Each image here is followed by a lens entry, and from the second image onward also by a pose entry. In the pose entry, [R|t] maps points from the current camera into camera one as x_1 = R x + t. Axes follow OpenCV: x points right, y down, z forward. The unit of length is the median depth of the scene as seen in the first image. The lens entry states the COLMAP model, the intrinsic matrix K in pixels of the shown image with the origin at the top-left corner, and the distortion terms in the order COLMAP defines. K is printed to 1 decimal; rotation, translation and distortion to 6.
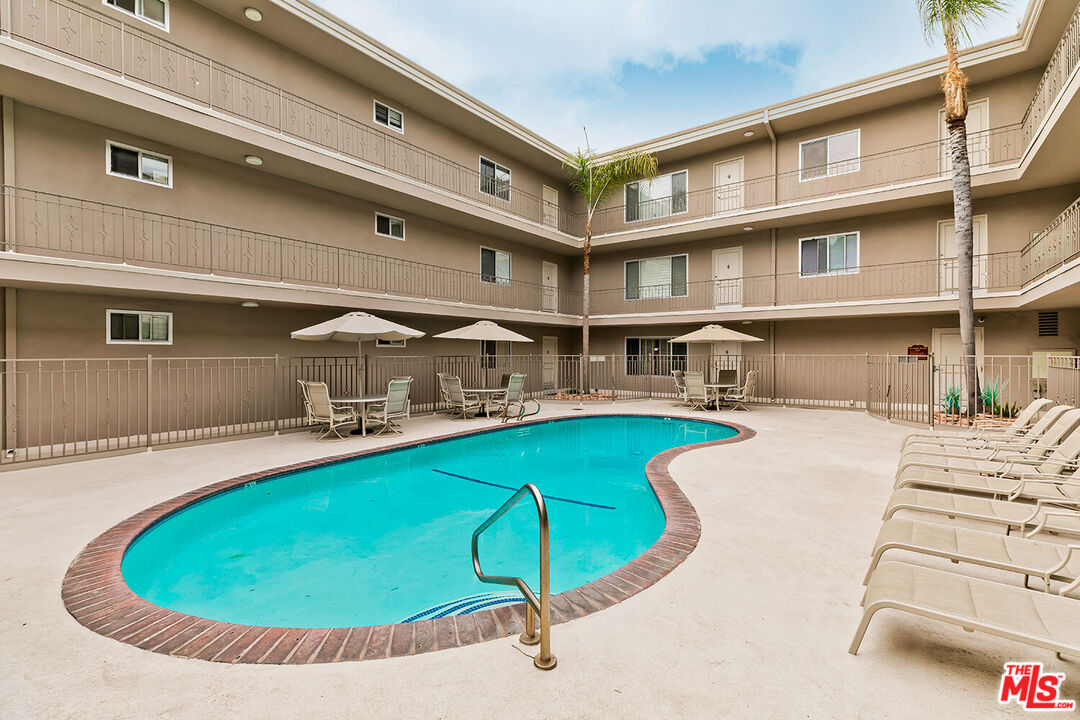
lens RADIAL K [[490.5, 0, 535.4], [0, 490.5, 360.6], [0, 0, 1]] dist [-0.000155, 0.000688]
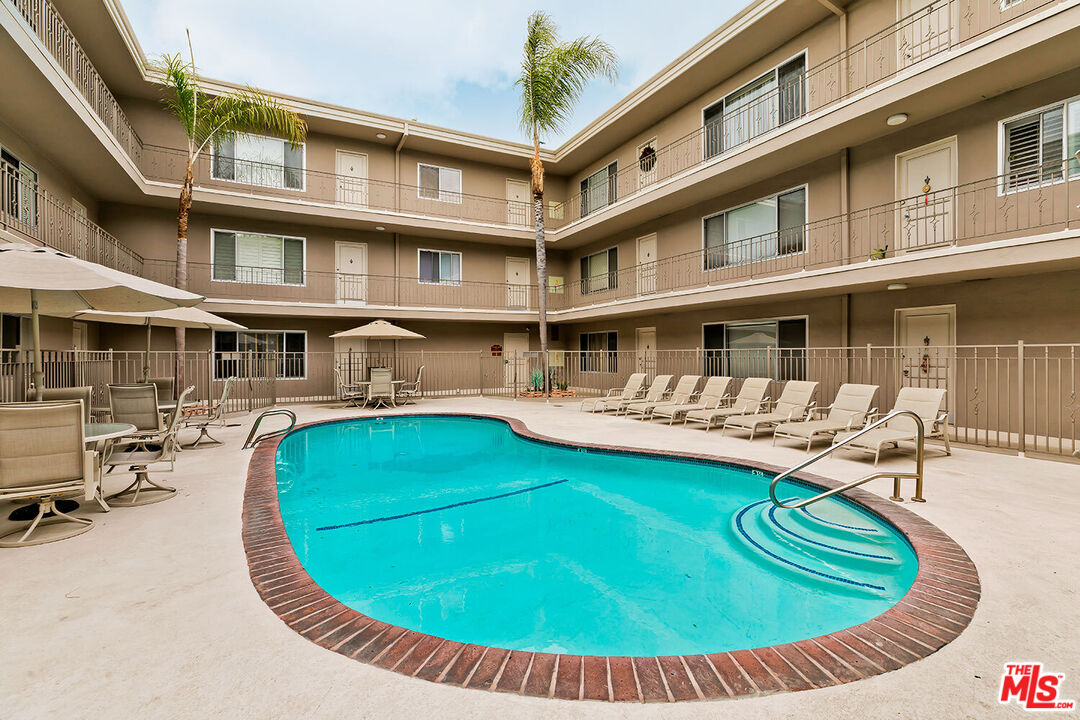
lens RADIAL K [[490.5, 0, 537.9], [0, 490.5, 357.1], [0, 0, 1]] dist [-0.000155, 0.000688]
pose [[0.430542, -0.009293, 0.902523, -0.409196], [0.011254, 0.999925, 0.004928, -0.002318], [-0.902501, 0.008035, 0.430614, 0.309420]]
